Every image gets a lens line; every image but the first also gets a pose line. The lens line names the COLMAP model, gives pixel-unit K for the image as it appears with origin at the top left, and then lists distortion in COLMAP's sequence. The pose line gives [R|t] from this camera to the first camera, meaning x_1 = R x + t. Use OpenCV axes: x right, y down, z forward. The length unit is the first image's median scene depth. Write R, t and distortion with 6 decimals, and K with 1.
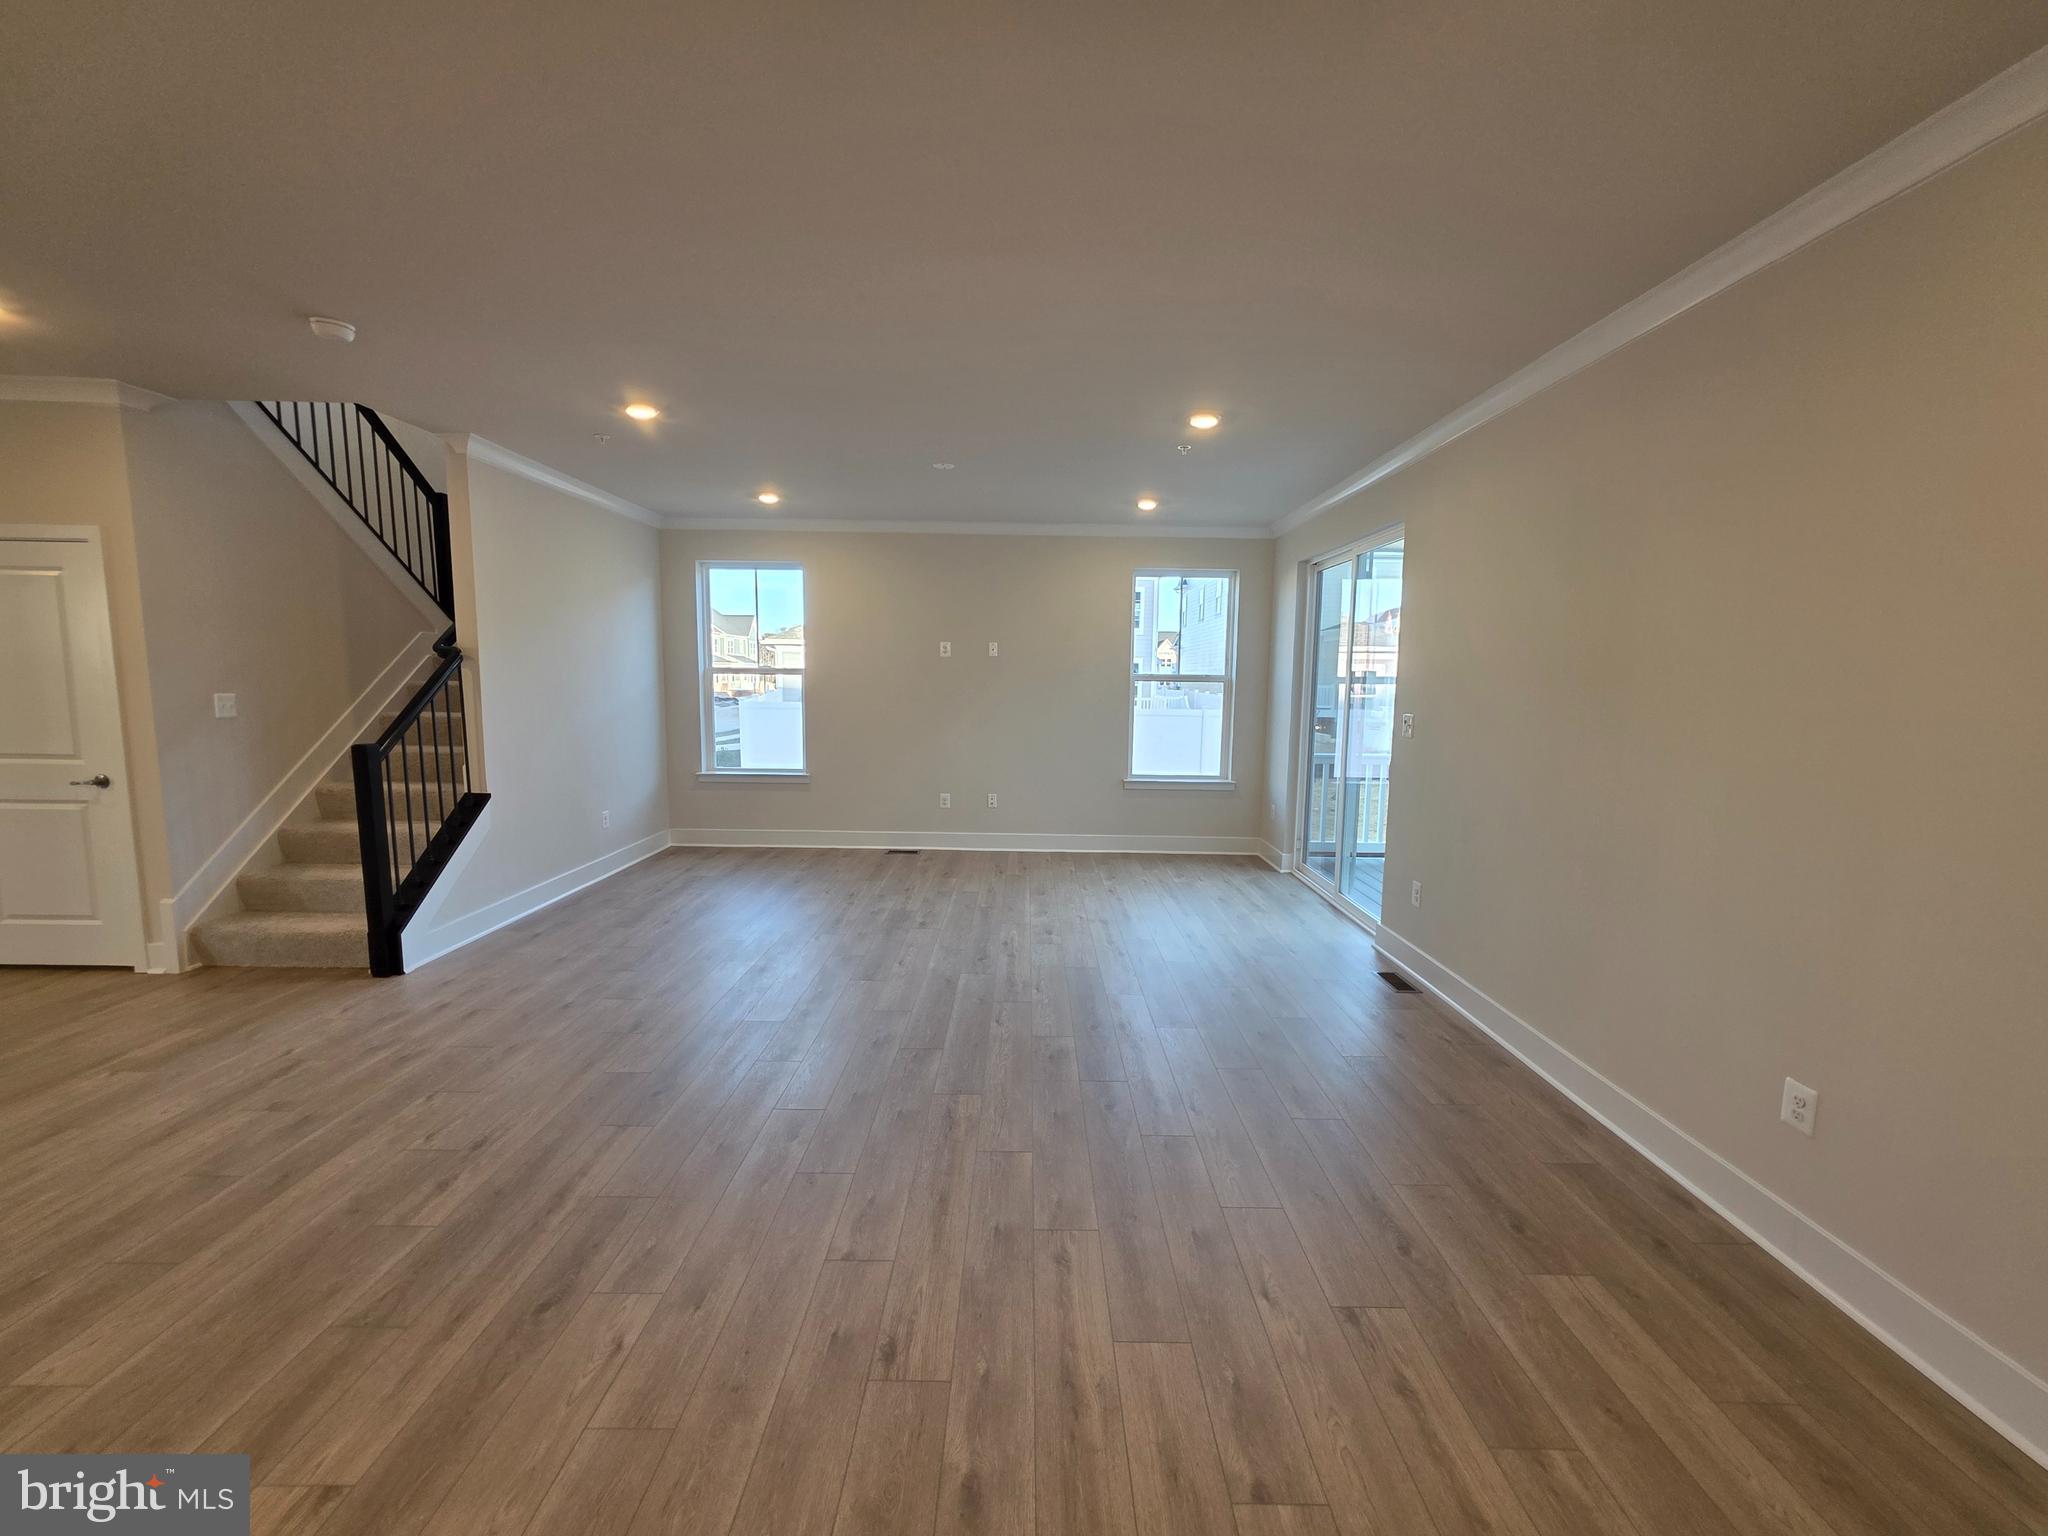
lens RADIAL K [[821.3, 0, 1026.7], [0, 821.3, 767.2], [0, 0, 1]] dist [0.003494, -0.000214]
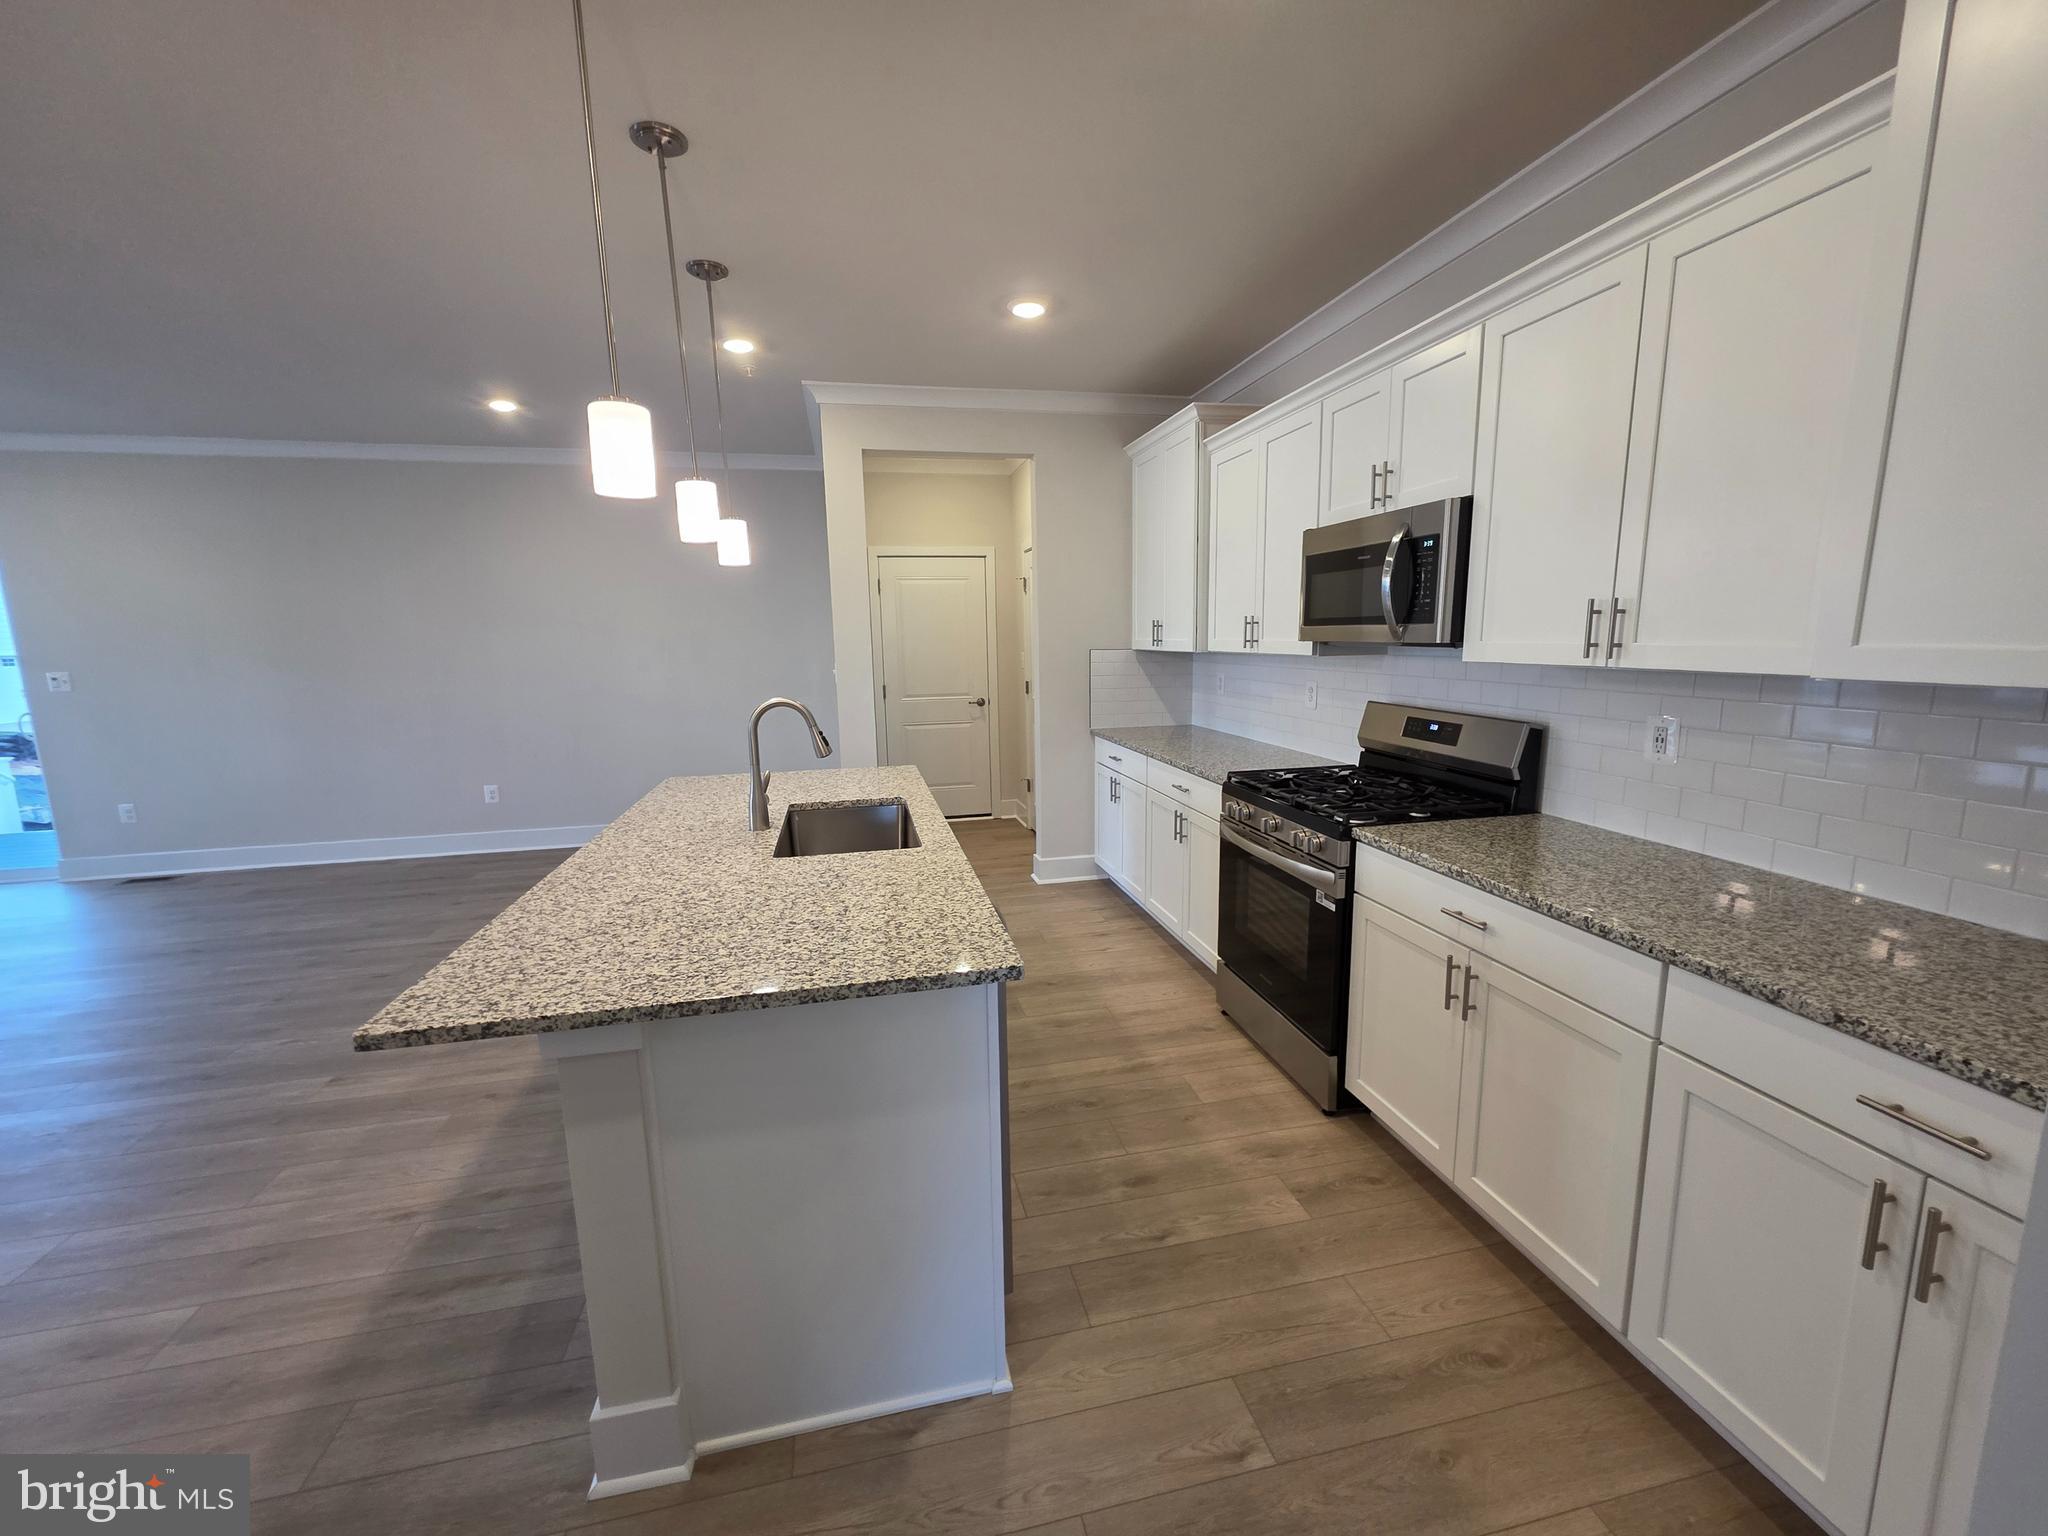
lens RADIAL K [[821.3, 0, 1025.5], [0, 821.3, 759.7], [0, 0, 1]] dist [0.003494, -0.000214]
pose [[-0.214583, -0.163346, 0.962950, -1.080372], [0.120935, 0.973886, 0.192150, -0.001192], [-0.969190, 0.157686, -0.189225, -0.107488]]
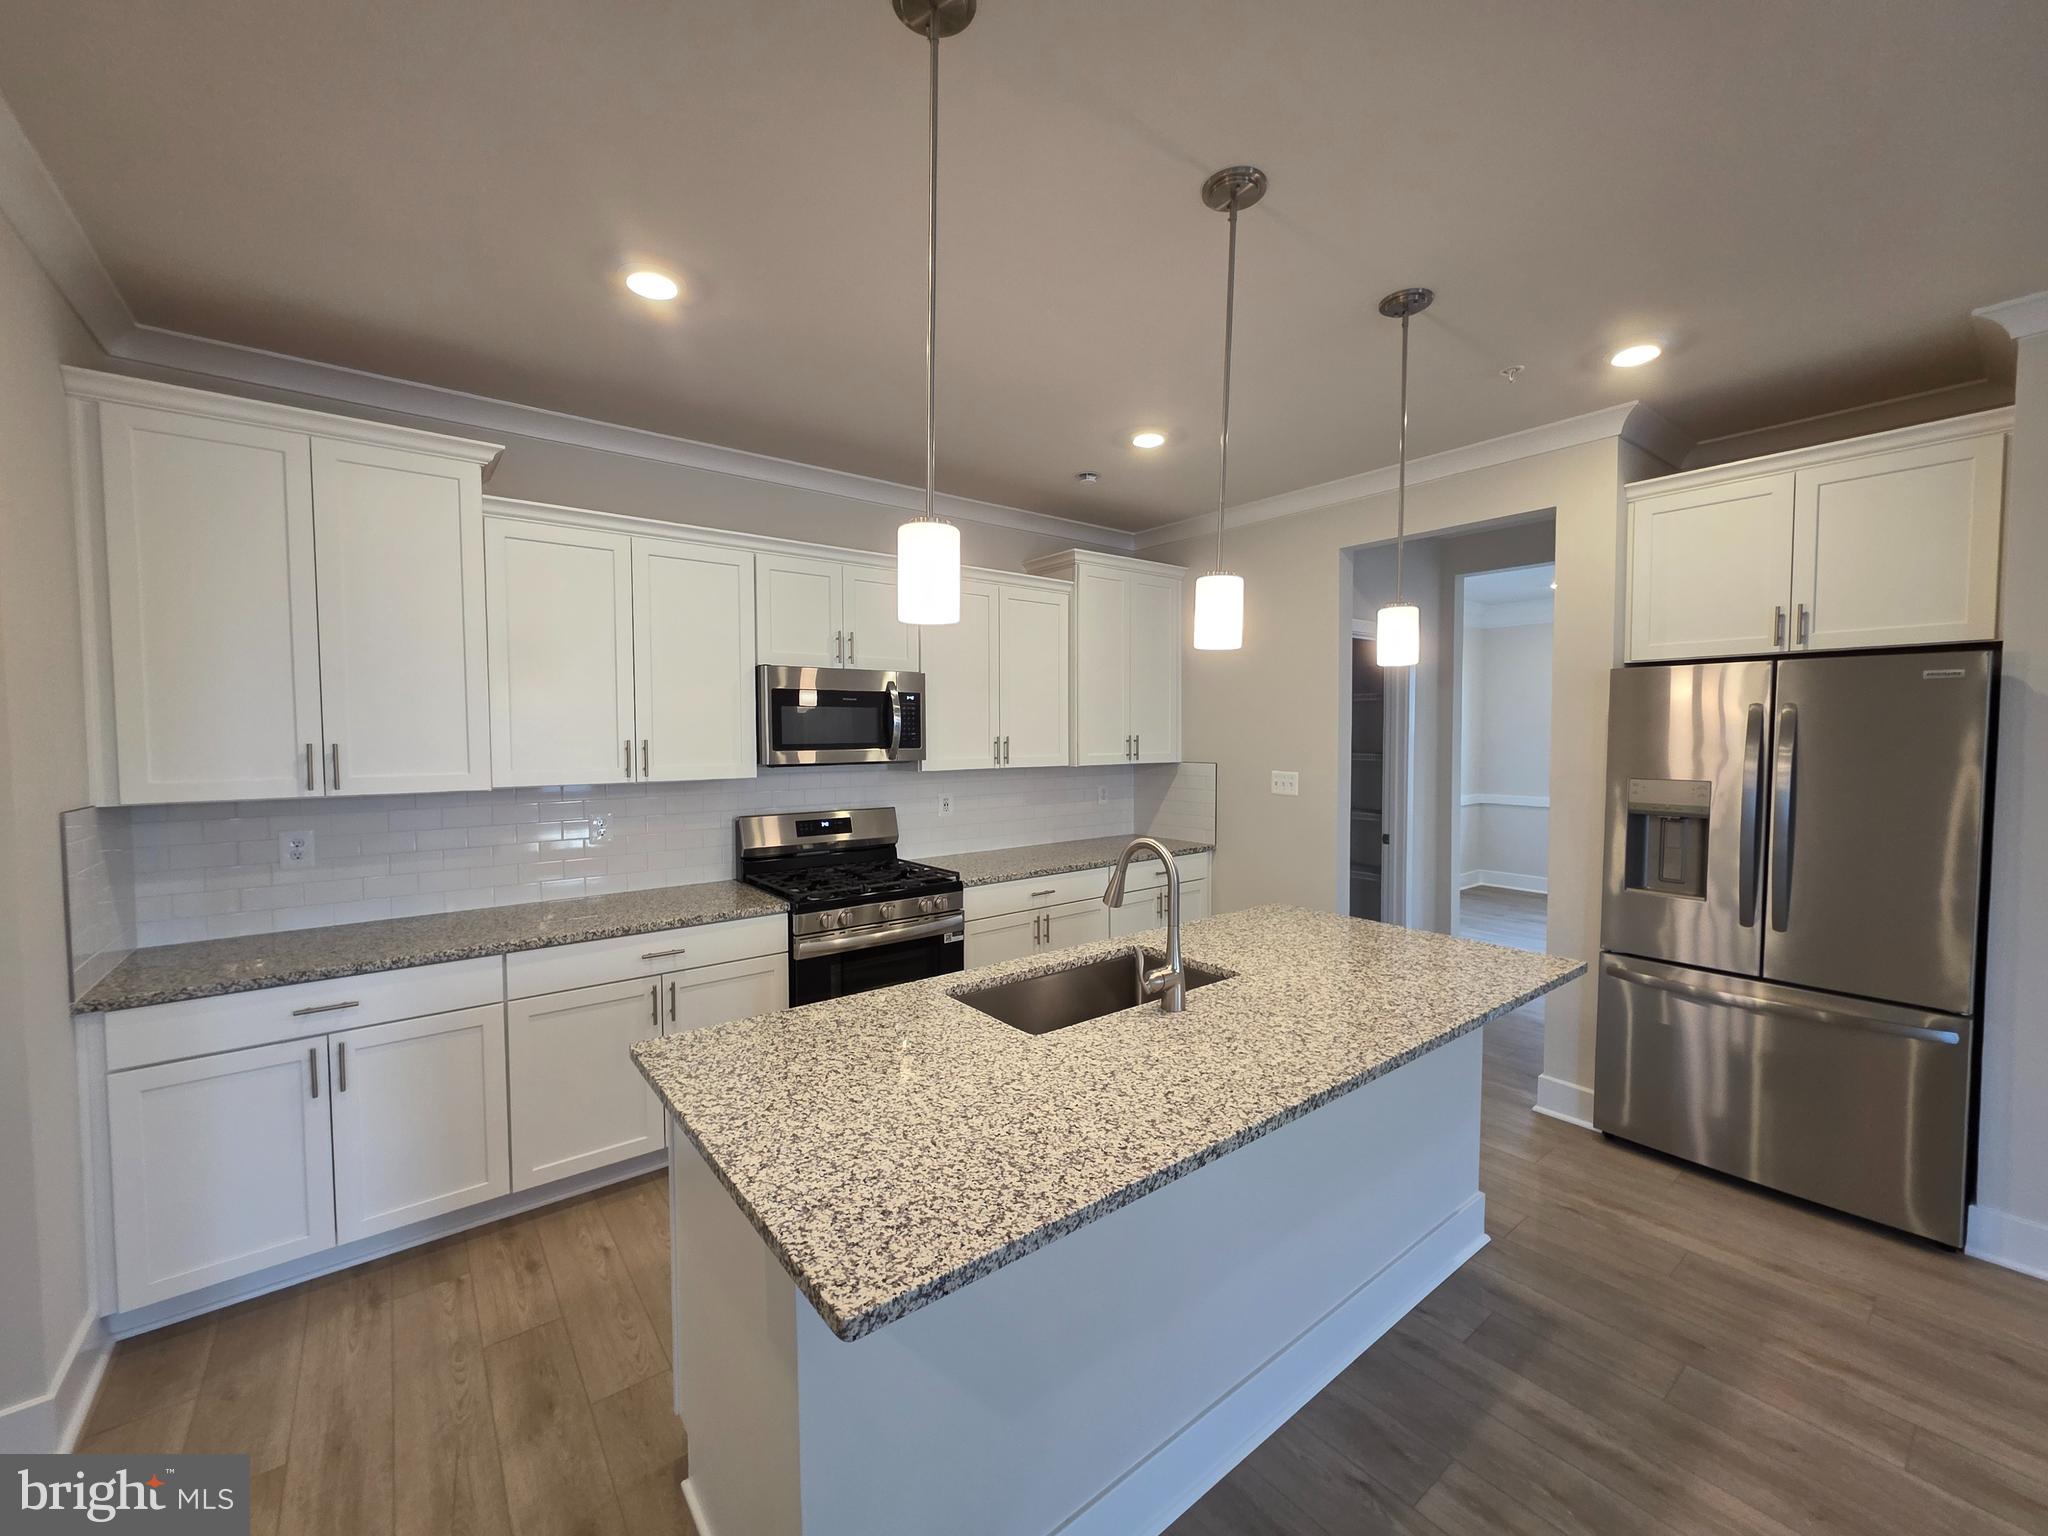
lens RADIAL K [[821.3, 0, 1031.3], [0, 821.3, 760.2], [0, 0, 1]] dist [0.003494, -0.000214]
pose [[-0.783666, 0.009445, -0.621111, -0.085653], [-0.077291, 0.990632, 0.112584, -0.047877], [0.616355, 0.136235, -0.775594, 0.281036]]
